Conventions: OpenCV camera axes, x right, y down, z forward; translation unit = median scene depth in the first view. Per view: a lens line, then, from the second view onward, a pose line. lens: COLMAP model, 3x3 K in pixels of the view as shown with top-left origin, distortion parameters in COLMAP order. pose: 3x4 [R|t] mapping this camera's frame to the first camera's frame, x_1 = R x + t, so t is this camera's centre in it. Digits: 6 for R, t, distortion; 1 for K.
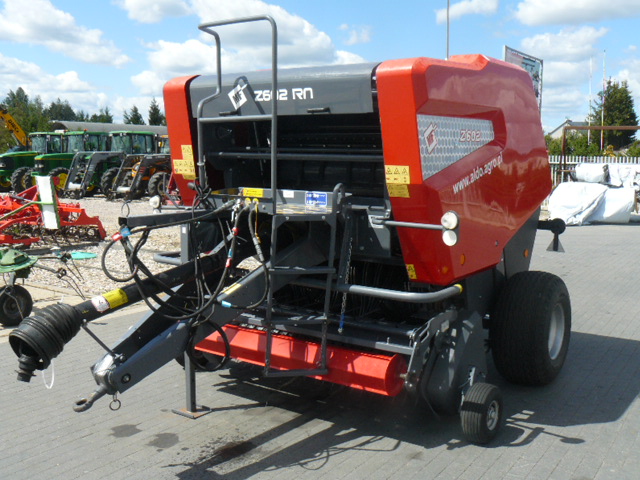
lens RADIAL K [[694.6, 0, 303.5], [0, 694.6, 240.5], [0, 0, 1]] dist [-0.200978, 0.297045]
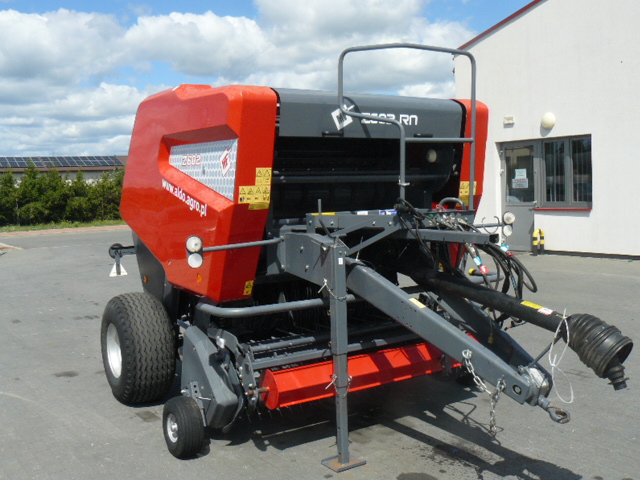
lens RADIAL K [[694.6, 0, 303.5], [0, 694.6, 240.5], [0, 0, 1]] dist [-0.200978, 0.297045]
pose [[0.371444, -0.094465, 0.923637, -1.094764], [0.151383, 0.987660, 0.040134, -0.090703], [-0.916031, 0.124916, 0.381161, 0.750959]]
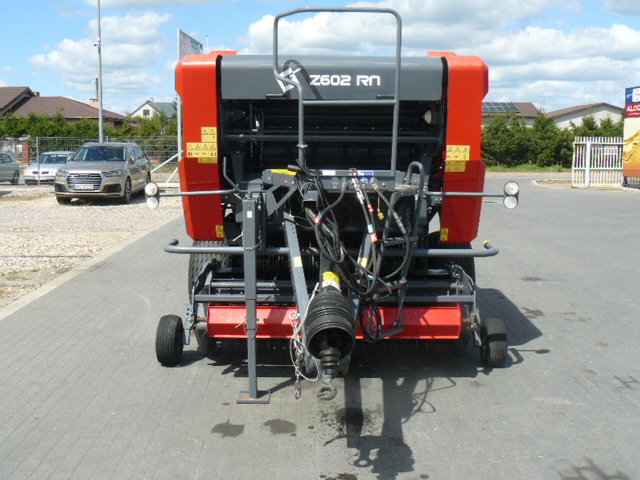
lens RADIAL K [[694.6, 0, 303.5], [0, 694.6, 240.5], [0, 0, 1]] dist [-0.200978, 0.297045]
pose [[0.823603, -0.092073, 0.559644, -0.712735], [0.077019, 0.995751, 0.050476, -0.023362], [-0.561914, 0.001531, 0.827195, 0.156368]]
